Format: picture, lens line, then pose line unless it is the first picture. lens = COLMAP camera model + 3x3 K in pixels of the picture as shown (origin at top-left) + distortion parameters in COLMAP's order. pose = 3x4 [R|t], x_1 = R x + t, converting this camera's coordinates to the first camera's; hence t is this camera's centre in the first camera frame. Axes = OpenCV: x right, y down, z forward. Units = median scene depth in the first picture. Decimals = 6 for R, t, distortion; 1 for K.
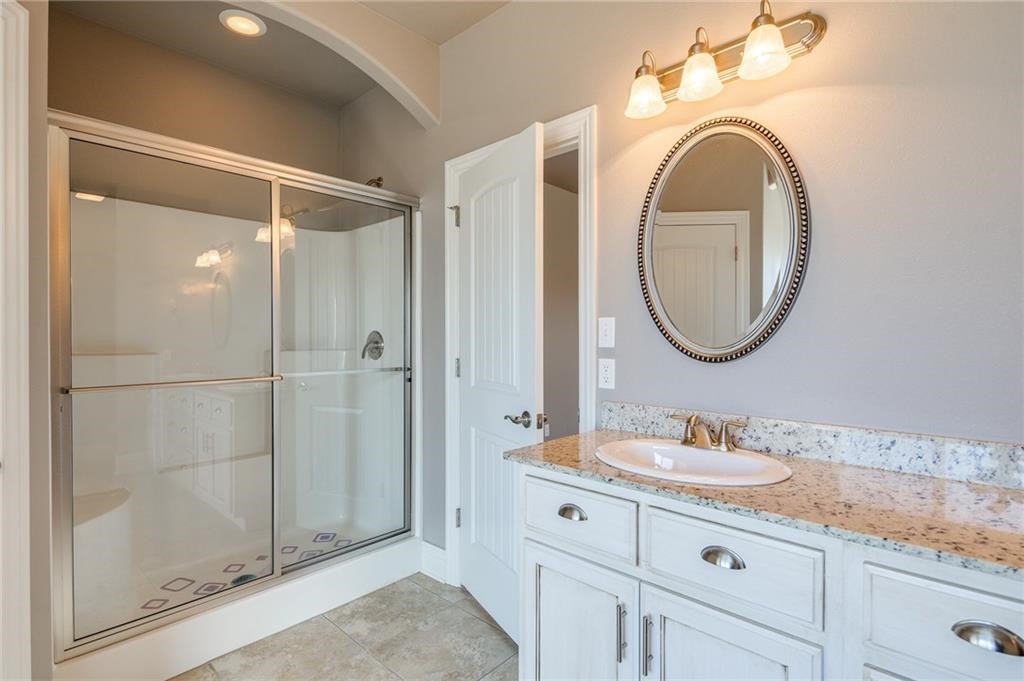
lens RADIAL K [[500.7, 0, 510.3], [0, 500.7, 337.6], [0, 0, 1]] dist [0.014217, -0.009088]
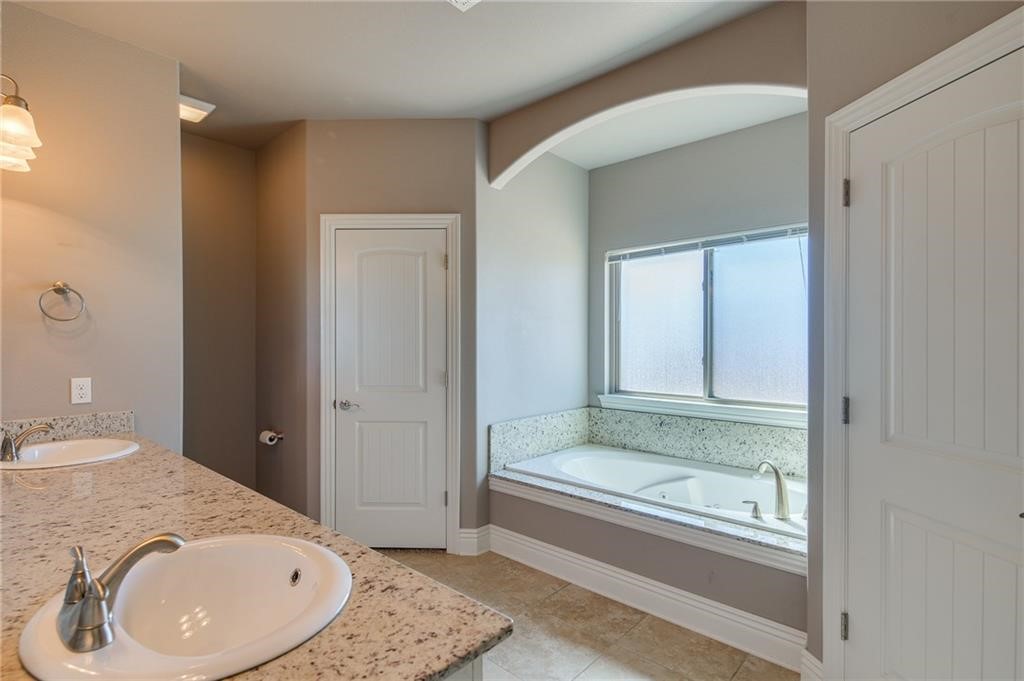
lens RADIAL K [[500.7, 0, 512.2], [0, 500.7, 342.1], [0, 0, 1]] dist [0.014217, -0.009088]
pose [[-0.999934, 0.001633, -0.011408, -0.008735], [0.001581, 0.999988, 0.004537, -0.058343], [0.011415, 0.004519, -0.999925, 1.650912]]
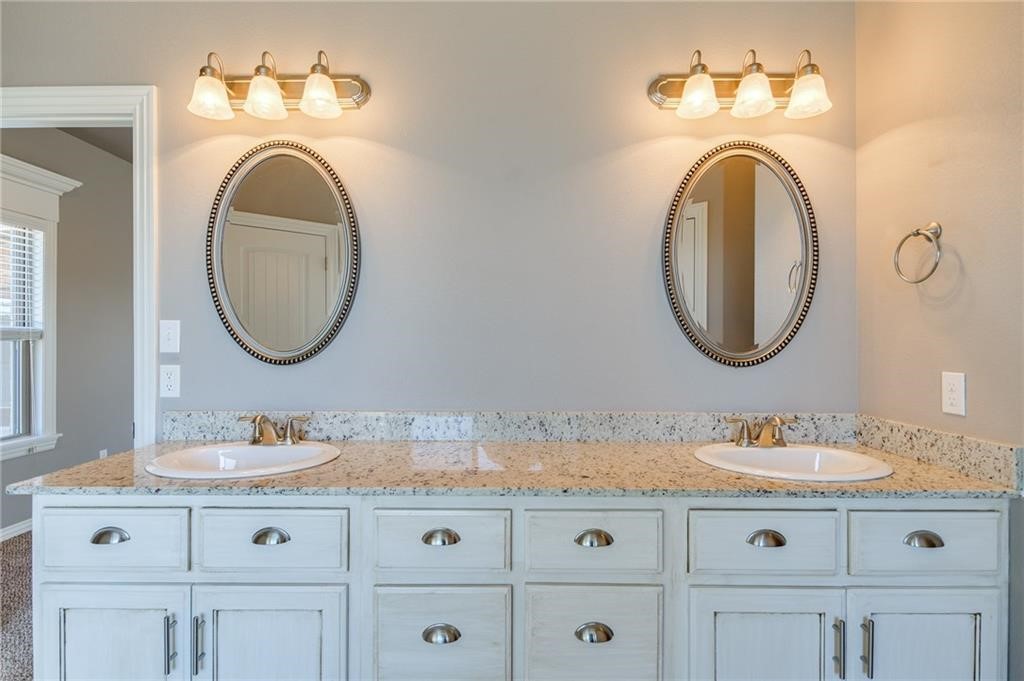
lens RADIAL K [[500.7, 0, 512.8], [0, 500.7, 340.2], [0, 0, 1]] dist [0.014217, -0.009088]
pose [[0.738001, 0.000415, 0.674799, 0.047350], [0.001011, 0.999998, -0.001721, -0.001243], [-0.674798, 0.001952, 0.737999, -0.157788]]
